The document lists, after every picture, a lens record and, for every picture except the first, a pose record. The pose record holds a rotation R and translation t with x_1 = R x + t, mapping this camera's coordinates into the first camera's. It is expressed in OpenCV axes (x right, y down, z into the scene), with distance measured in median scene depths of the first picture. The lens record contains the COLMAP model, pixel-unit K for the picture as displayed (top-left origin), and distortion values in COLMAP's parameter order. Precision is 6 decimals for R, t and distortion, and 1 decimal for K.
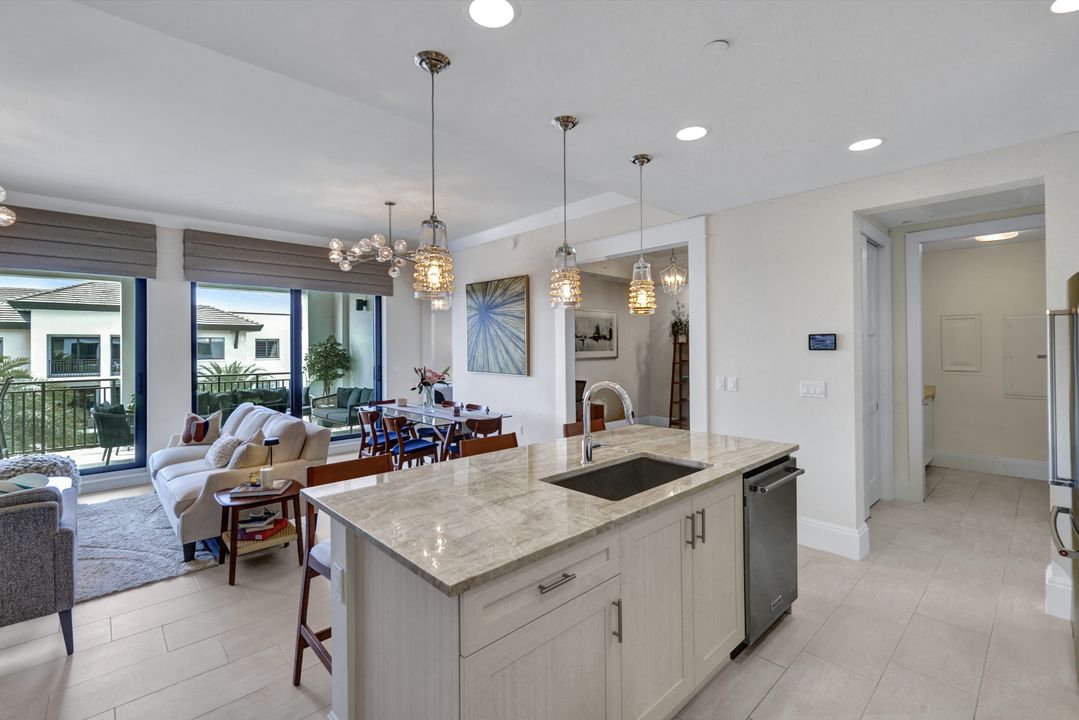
lens RADIAL K [[473.6, 0, 558.8], [0, 473.6, 344.9], [0, 0, 1]] dist [-0.000382, -0.000690]
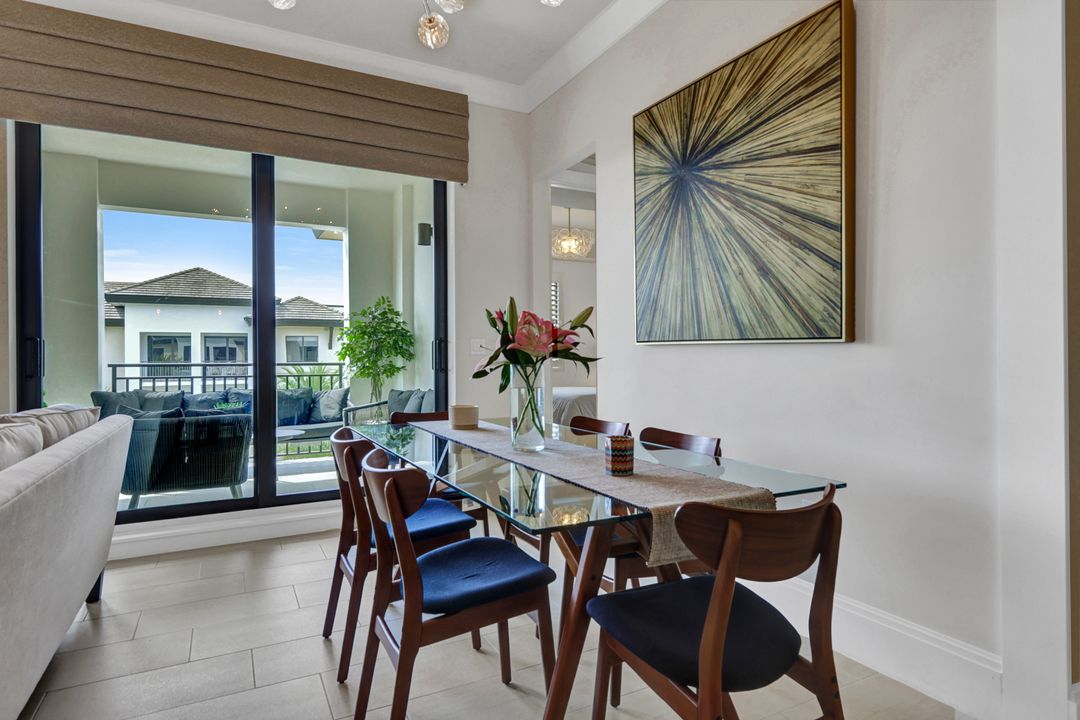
lens RADIAL K [[616.6, 0, 549.9], [0, 616.6, 351.3], [0, 0, 1]] dist [0.007208, 0.003031]
pose [[0.958561, -0.000357, -0.284888, -0.118944], [0.000027, 0.999999, -0.001164, 0.064072], [0.284888, 0.001108, 0.958560, 0.506282]]
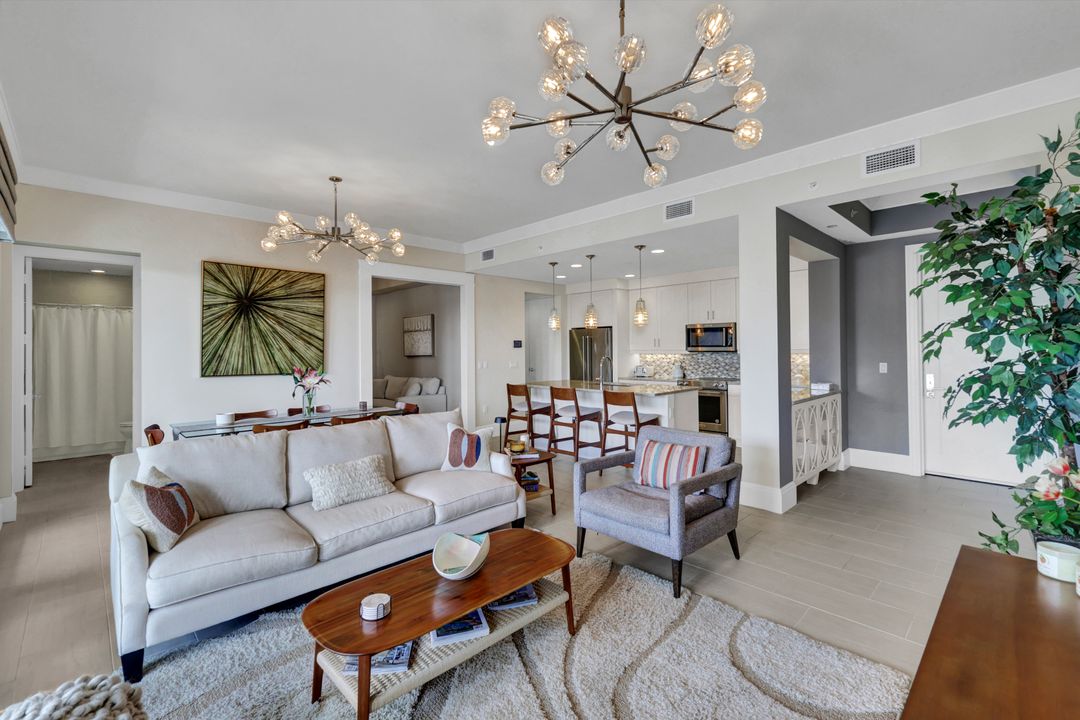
lens RADIAL K [[474.0, 0, 509.0], [0, 474.0, 347.4], [0, 0, 1]] dist [-0.000382, -0.000690]
pose [[0.043389, 0.011903, 0.998987, -0.933720], [0.003079, 0.999923, -0.012048, 0.020299], [-0.999053, 0.003599, 0.043349, 0.490857]]
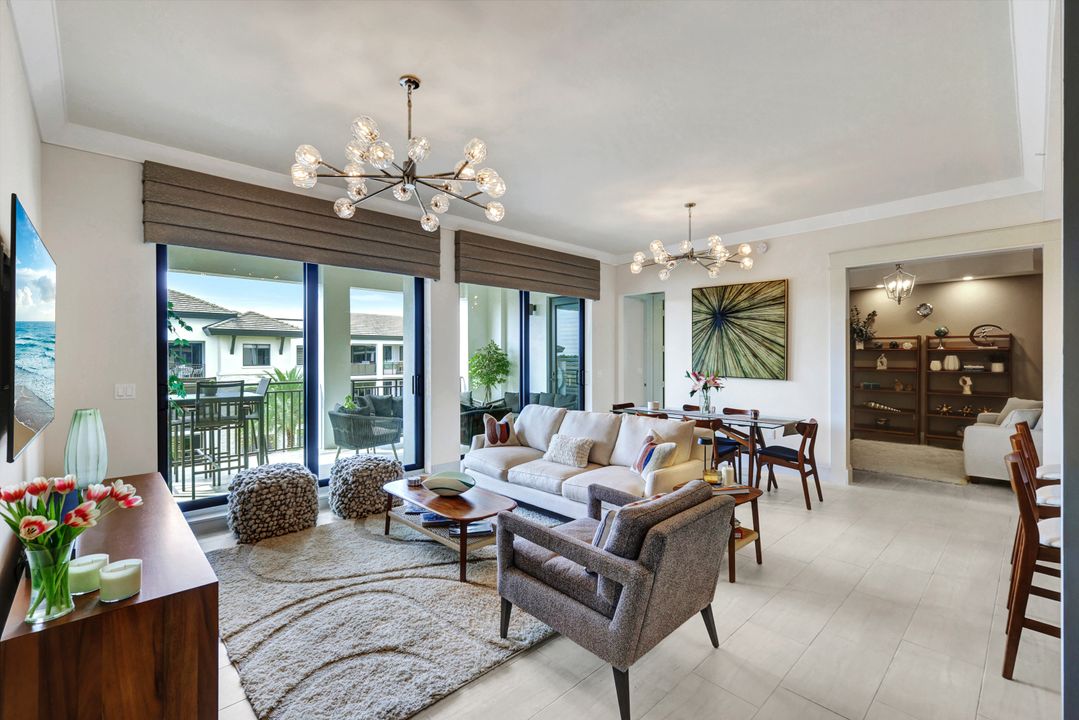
lens RADIAL K [[473.6, 0, 564.4], [0, 473.6, 353.5], [0, 0, 1]] dist [-0.000382, -0.000690]
pose [[0.999899, 0.007679, 0.011924, -0.482274], [-0.007661, 0.999969, -0.001622, 0.012778], [-0.011936, 0.001531, 0.999928, 0.001459]]
